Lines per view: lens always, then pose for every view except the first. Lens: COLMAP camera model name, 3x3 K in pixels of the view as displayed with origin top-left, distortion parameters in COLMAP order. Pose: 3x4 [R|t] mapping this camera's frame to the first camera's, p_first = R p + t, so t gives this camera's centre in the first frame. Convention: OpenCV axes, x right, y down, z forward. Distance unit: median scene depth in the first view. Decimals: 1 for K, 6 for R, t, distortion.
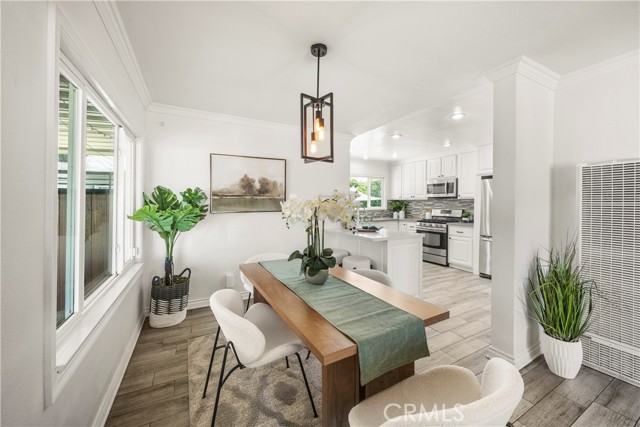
lens RADIAL K [[249.2, 0, 320.0], [0, 249.2, 213.5], [0, 0, 1]] dist [-0.000212, -0.000007]
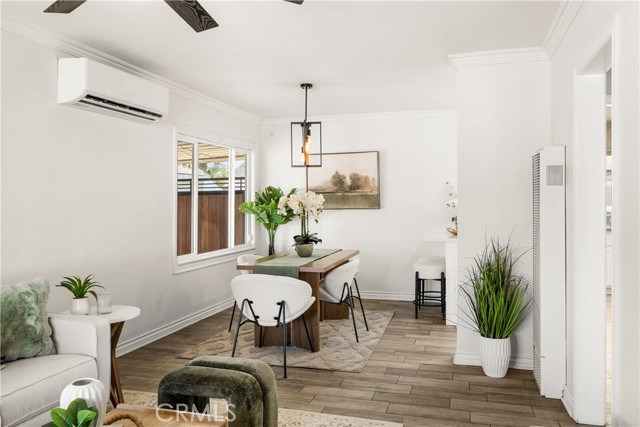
lens RADIAL K [[499.1, 0, 320.0], [0, 499.1, 213.5], [0, 0, 1]] dist [0.002860, 0.000757]
pose [[0.719737, 0.010514, -0.694167, 0.998787], [-0.022788, 0.999704, -0.008485, 0.029814], [0.693873, 0.021925, 0.719764, -0.461863]]
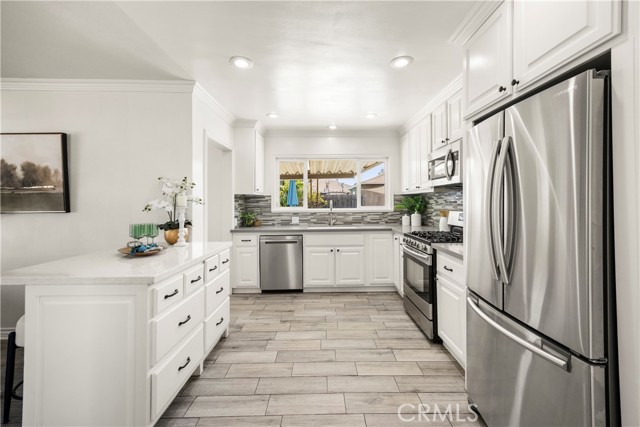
lens RADIAL K [[264.3, 0, 321.3], [0, 264.3, 200.7], [0, 0, 1]] dist [0.000756, 0.000137]
pose [[0.889935, -0.009688, -0.455984, 0.795738], [-0.013113, 0.998818, -0.046815, -0.016735], [0.455898, 0.047642, 0.888756, 0.722477]]
